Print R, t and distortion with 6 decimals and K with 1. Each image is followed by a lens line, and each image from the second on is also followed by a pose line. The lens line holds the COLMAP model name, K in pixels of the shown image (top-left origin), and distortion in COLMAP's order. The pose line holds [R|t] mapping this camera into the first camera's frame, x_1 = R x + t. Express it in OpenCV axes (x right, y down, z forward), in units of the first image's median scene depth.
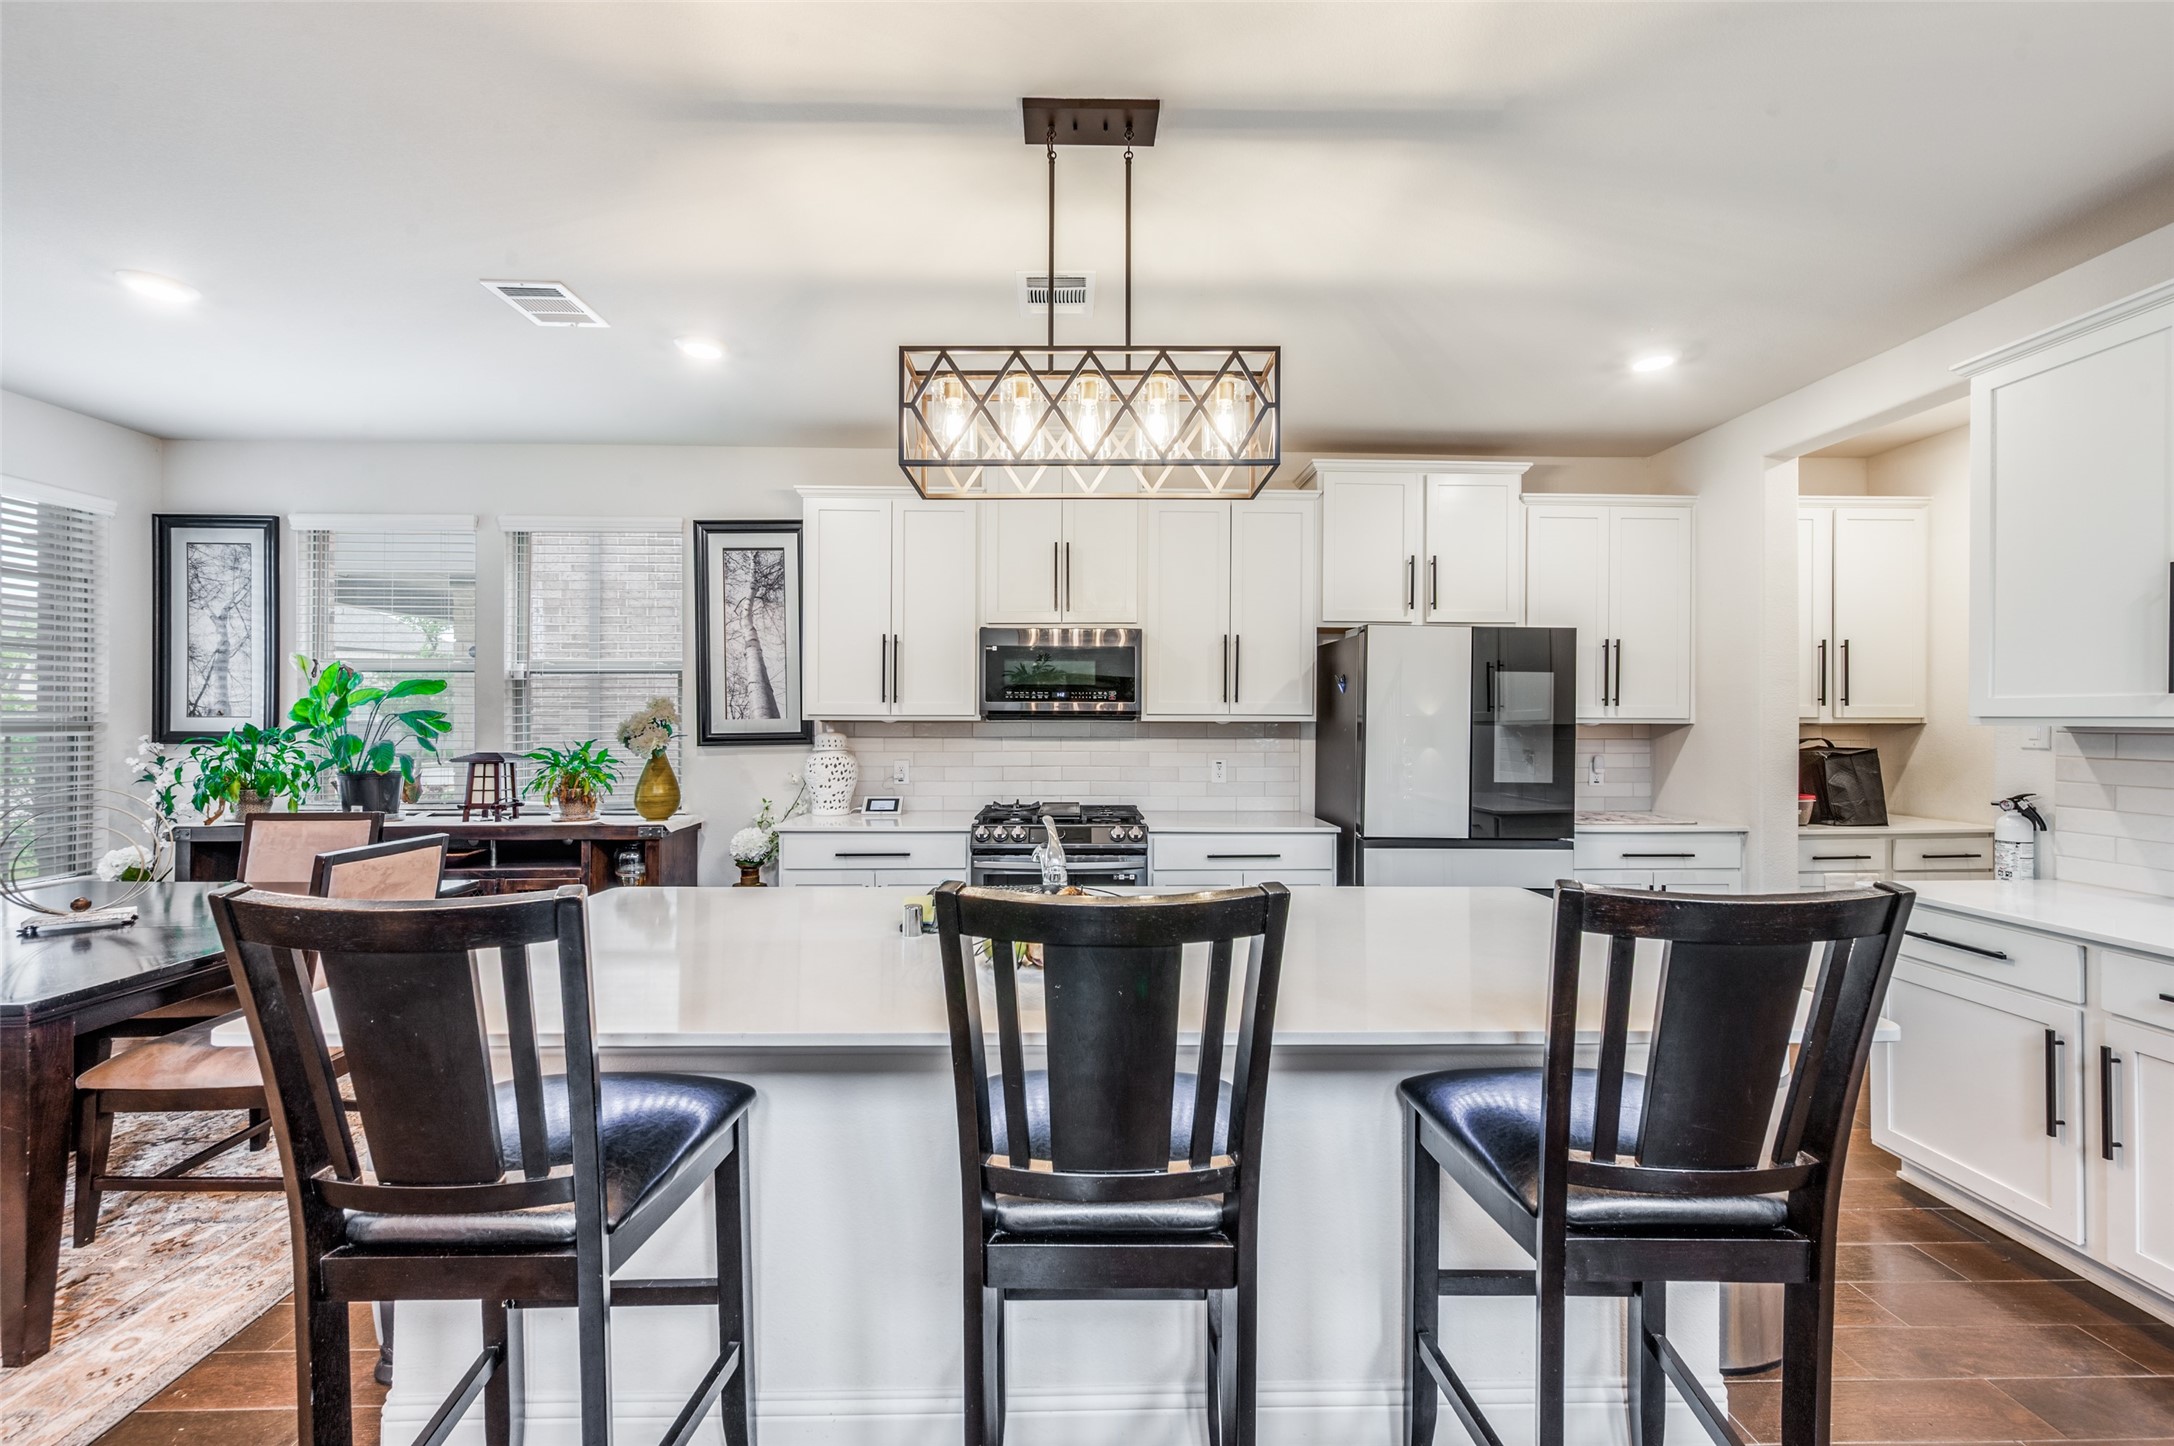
lens RADIAL K [[862.0, 0, 1087.0], [0, 862.0, 723.0], [0, 0, 1]] dist [-0.000556, -0.000022]
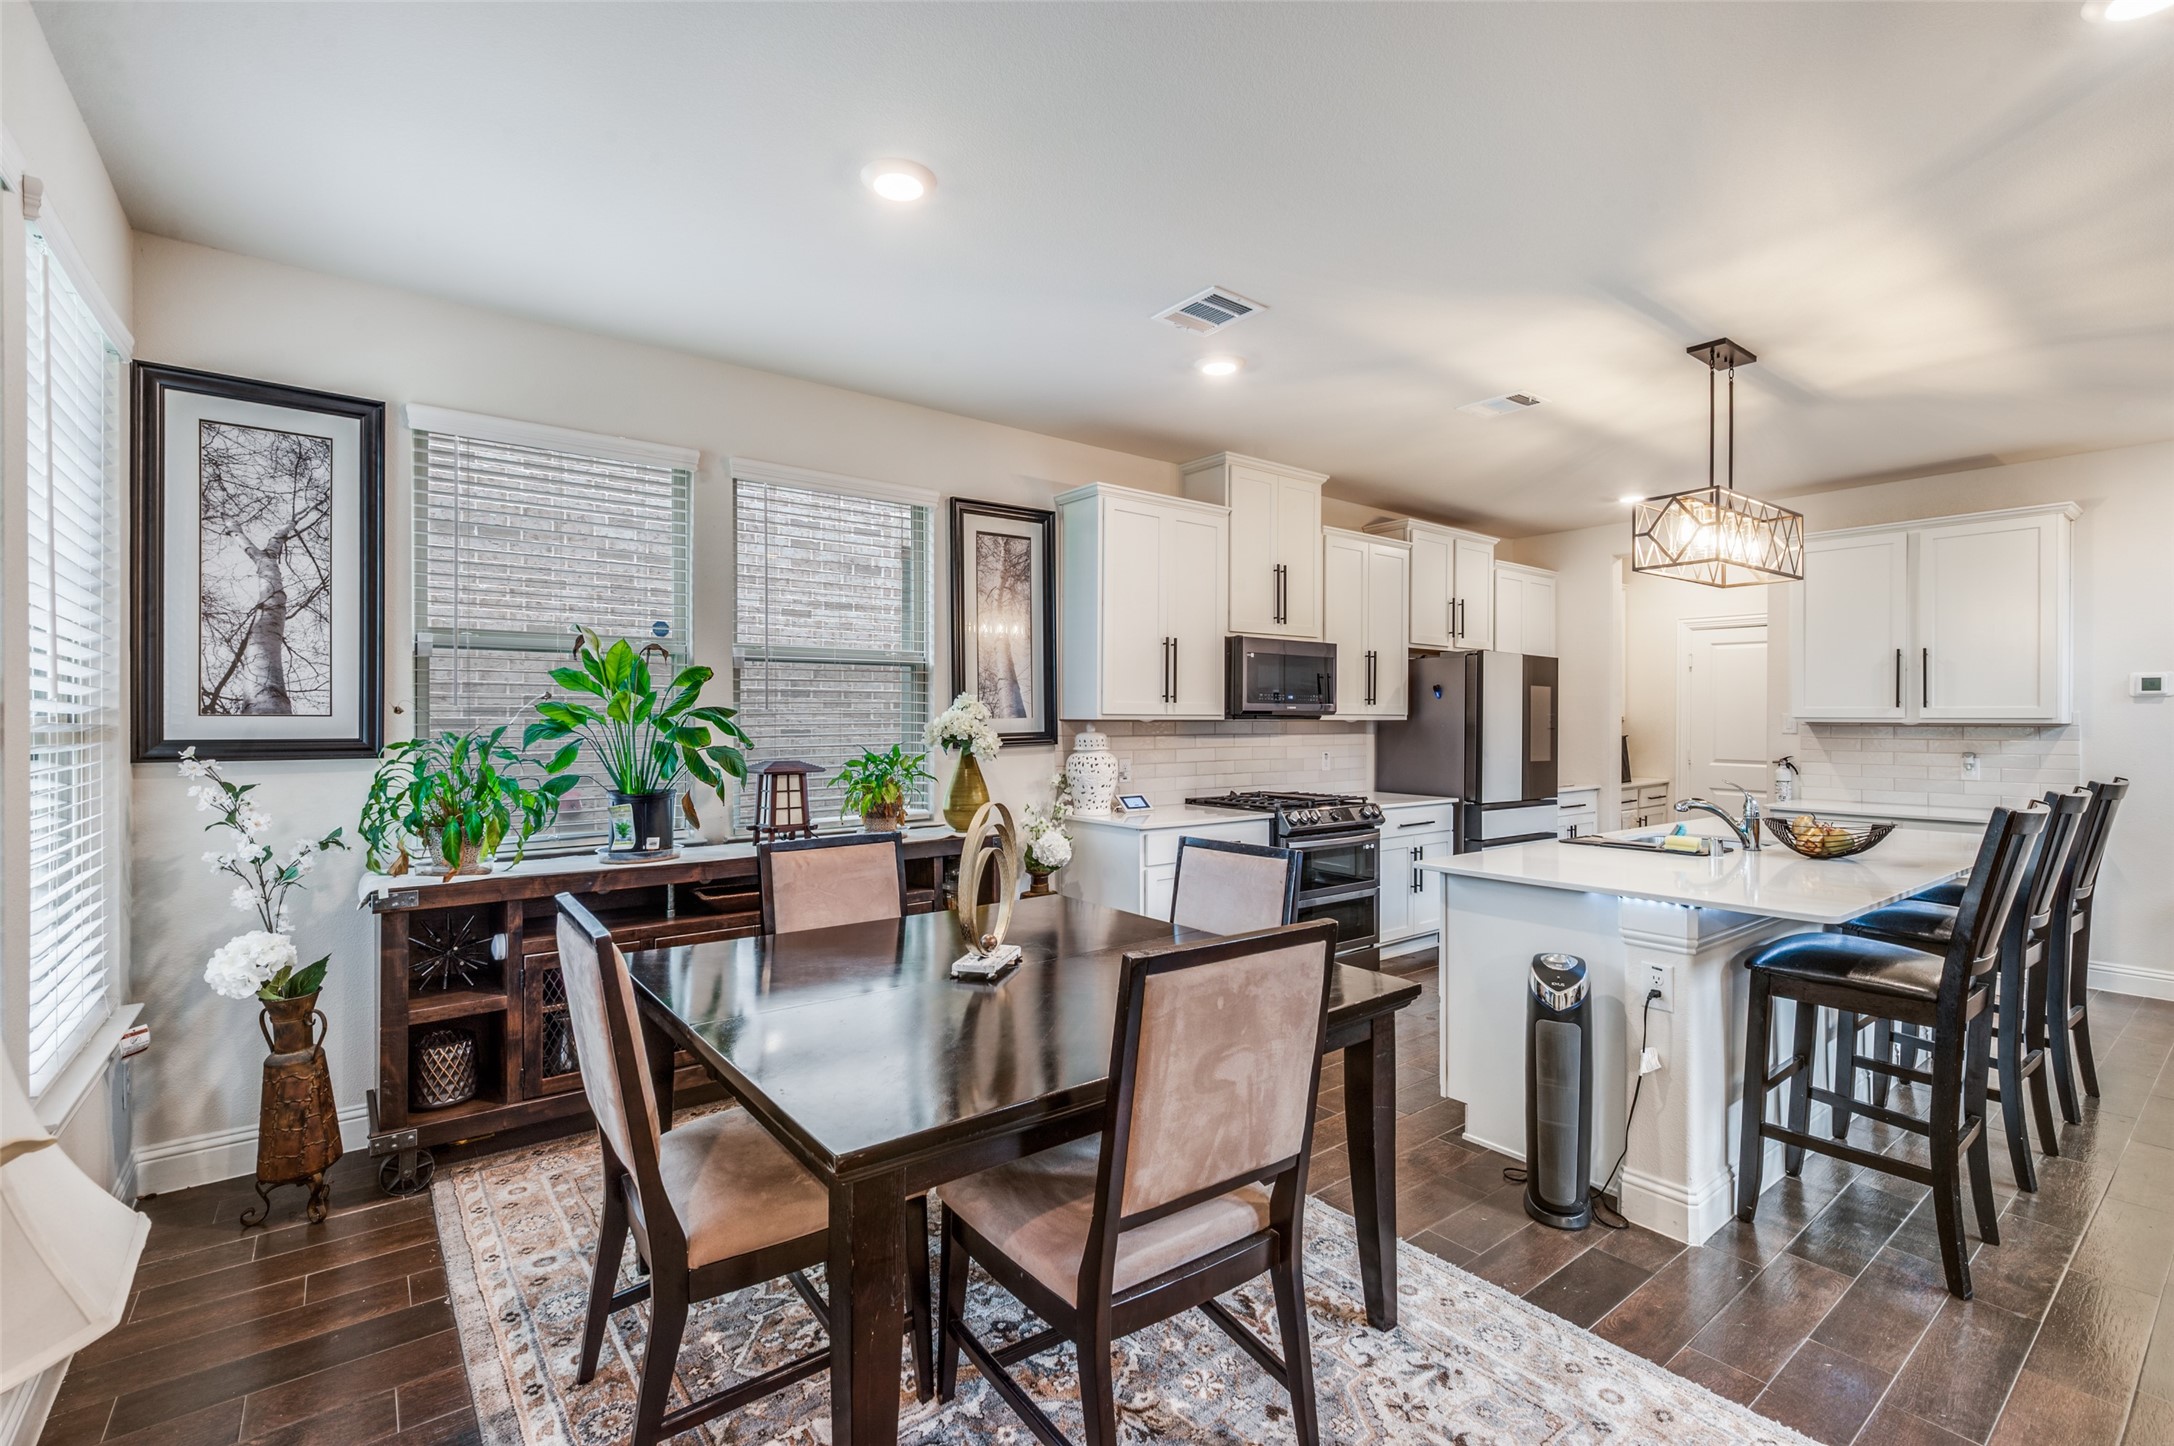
lens RADIAL K [[968.5, 0, 1087.0], [0, 968.5, 723.0], [0, 0, 1]] dist [0.000441, 0.000001]
pose [[0.805244, -0.003190, 0.592935, -0.948159], [0.002705, 0.999995, 0.001707, -0.001321], [-0.592938, 0.000229, 0.805248, 0.107672]]
